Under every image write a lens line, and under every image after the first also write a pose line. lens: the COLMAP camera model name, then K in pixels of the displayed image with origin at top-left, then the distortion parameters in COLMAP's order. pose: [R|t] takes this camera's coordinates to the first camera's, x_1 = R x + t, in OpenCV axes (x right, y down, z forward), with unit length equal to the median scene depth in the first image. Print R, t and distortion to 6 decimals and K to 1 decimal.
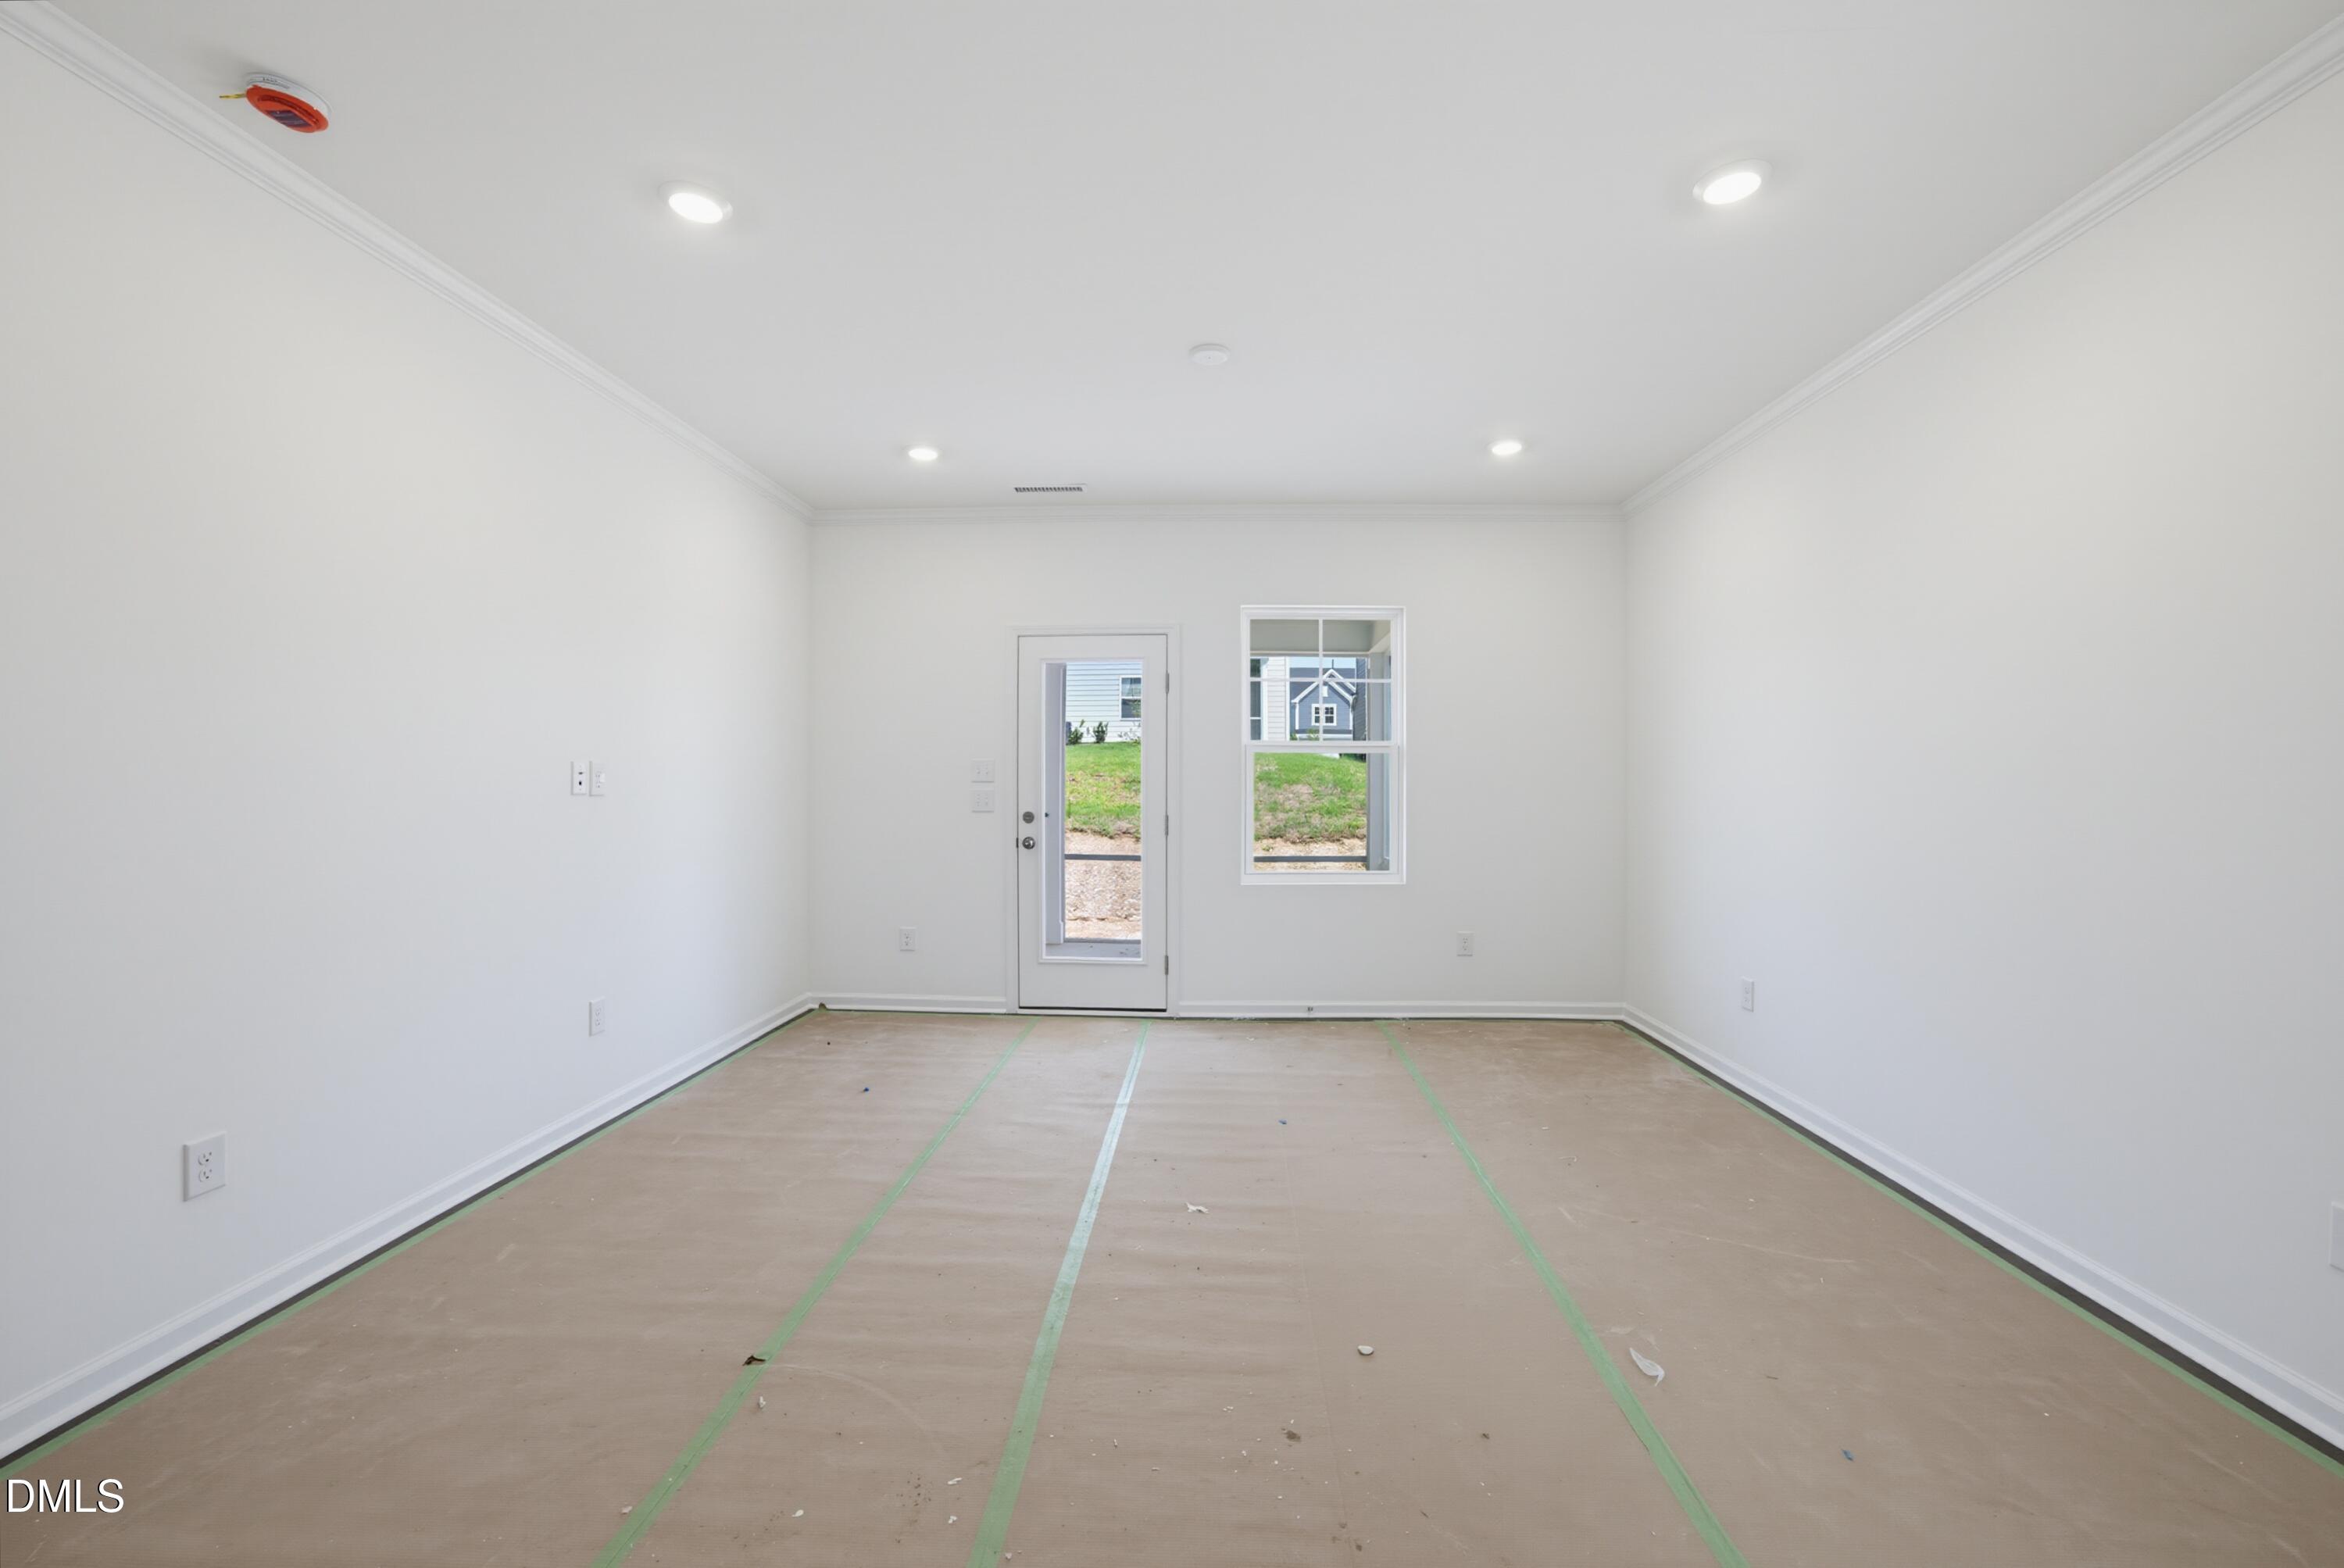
lens RADIAL K [[913.2, 0, 1173.9], [0, 913.2, 777.3], [0, 0, 1]] dist [-0.000499, -0.000016]
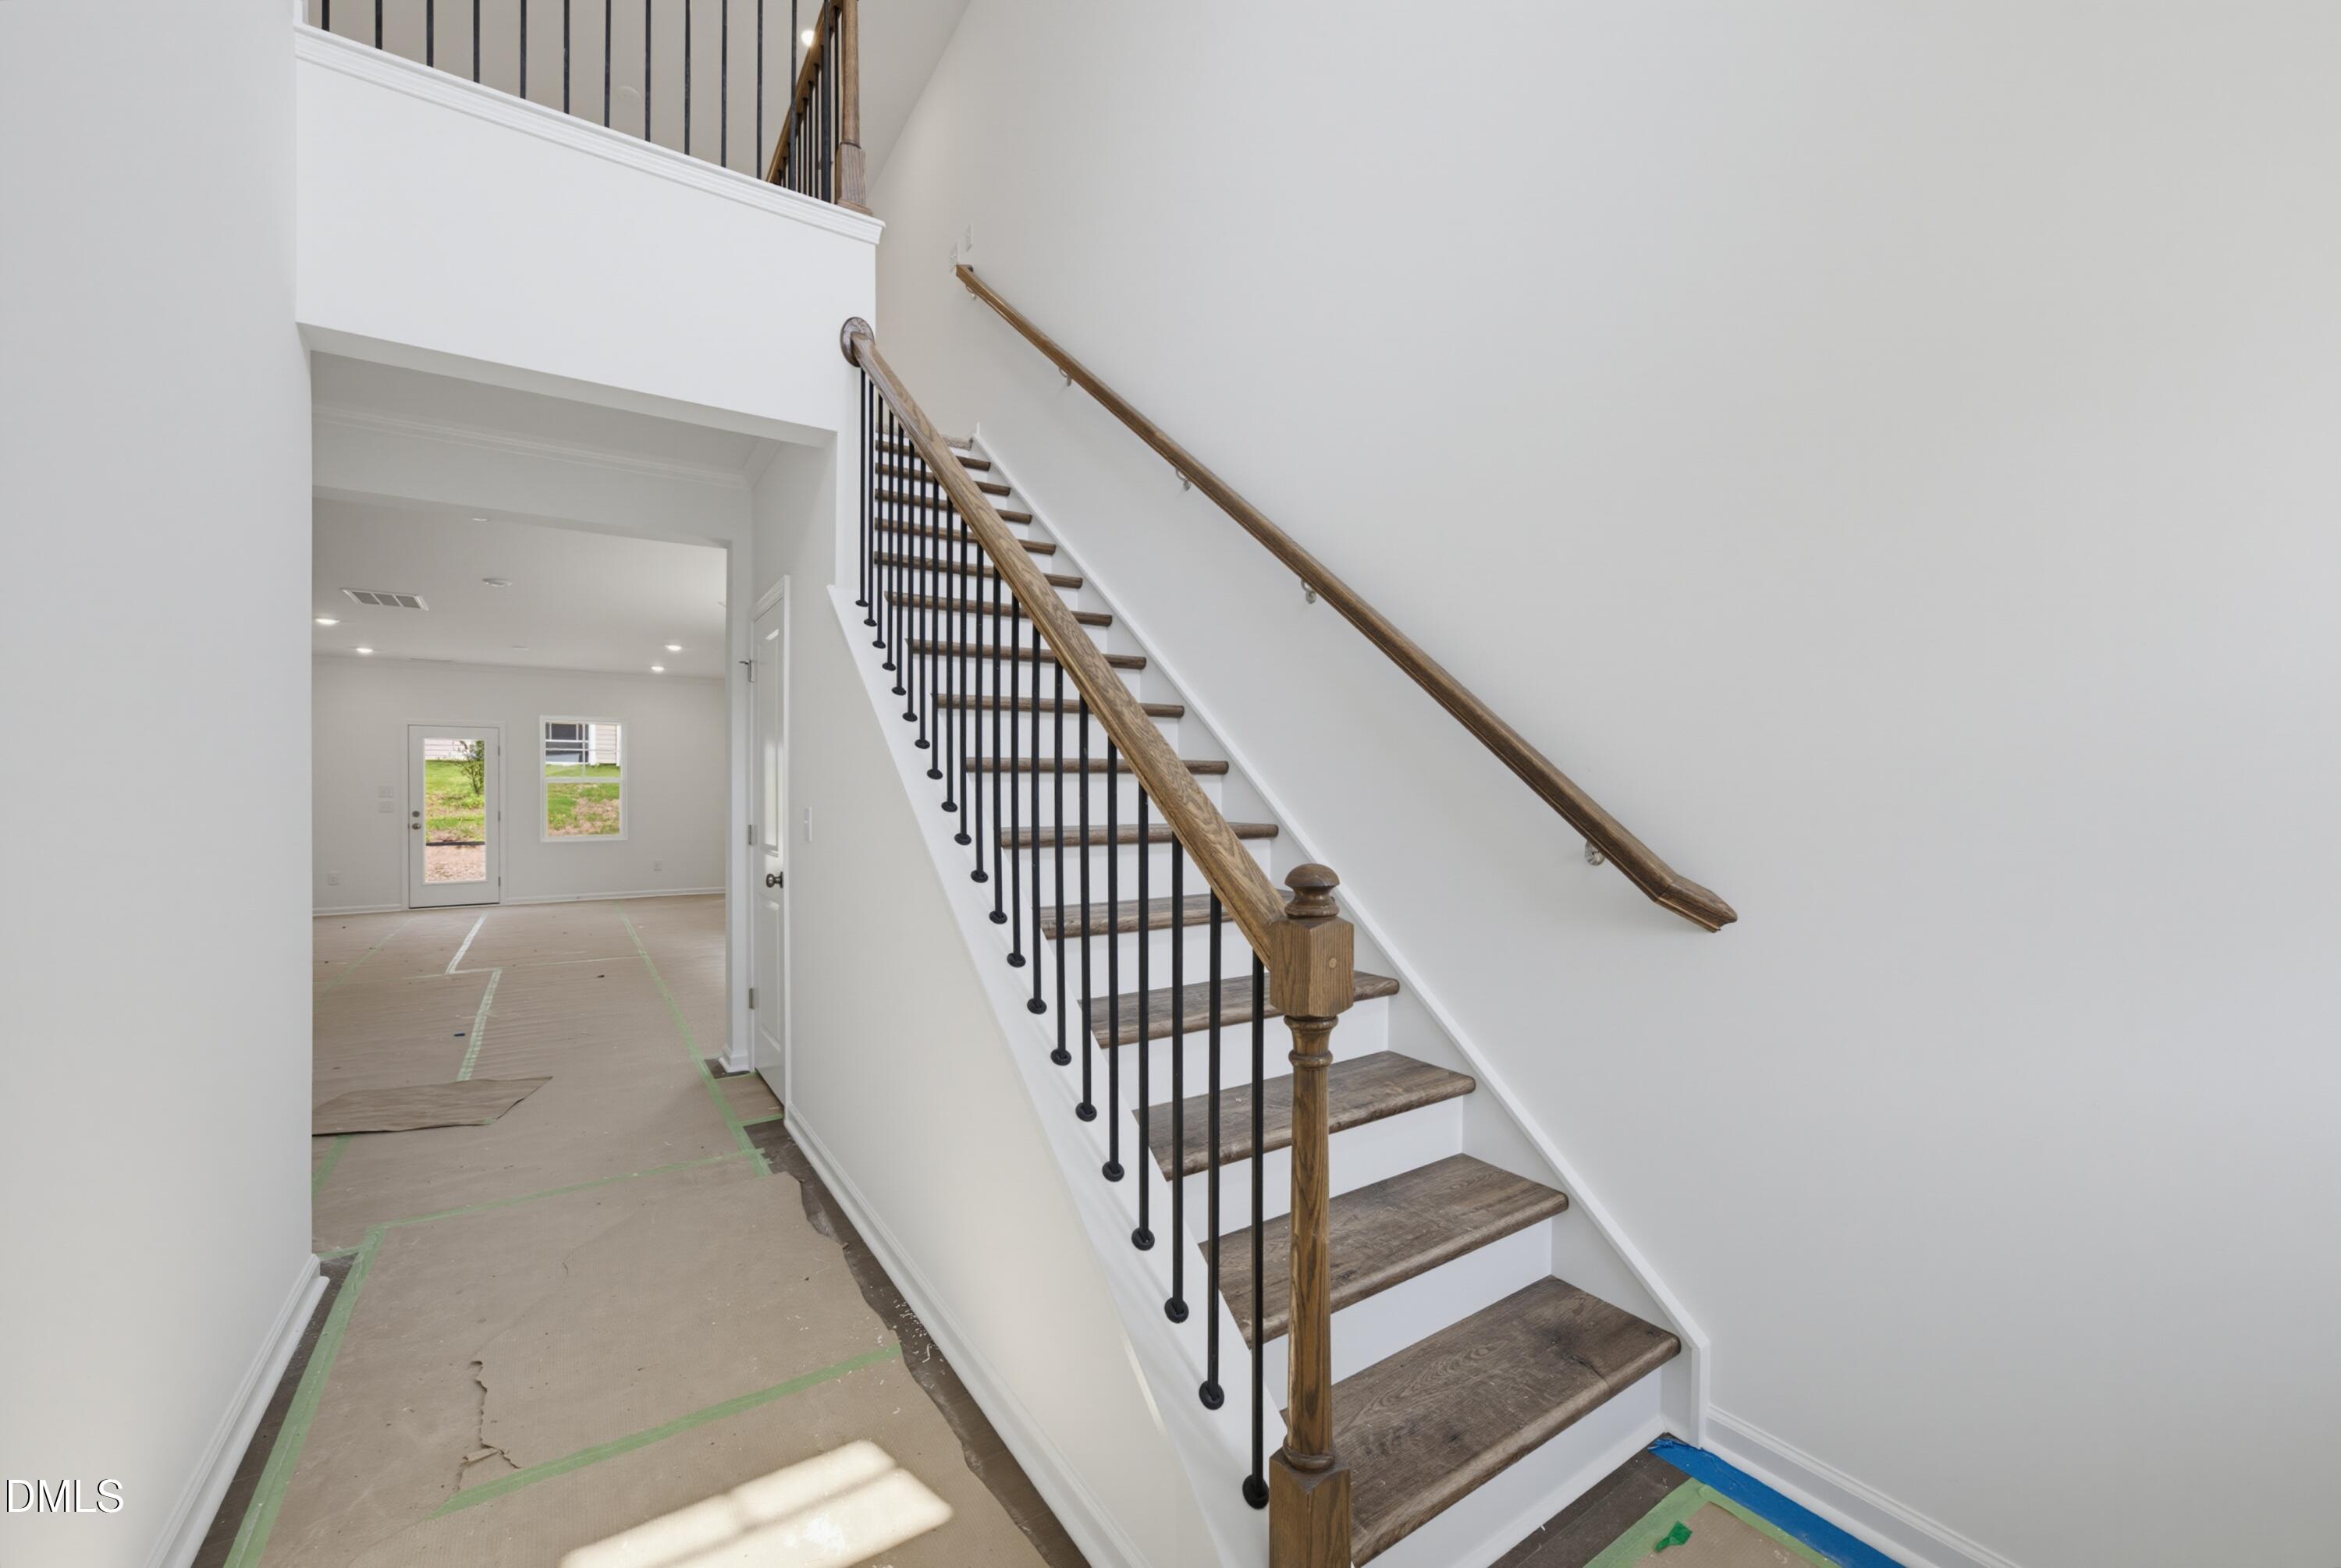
lens RADIAL K [[912.0, 0, 1170.3], [0, 912.0, 782.8], [0, 0, 1]] dist [-0.000499, -0.000016]
pose [[0.801081, 0.002703, 0.598550, -0.007951], [0.004080, 0.999942, -0.009977, 0.000241], [-0.598542, 0.010434, 0.801023, -0.503886]]
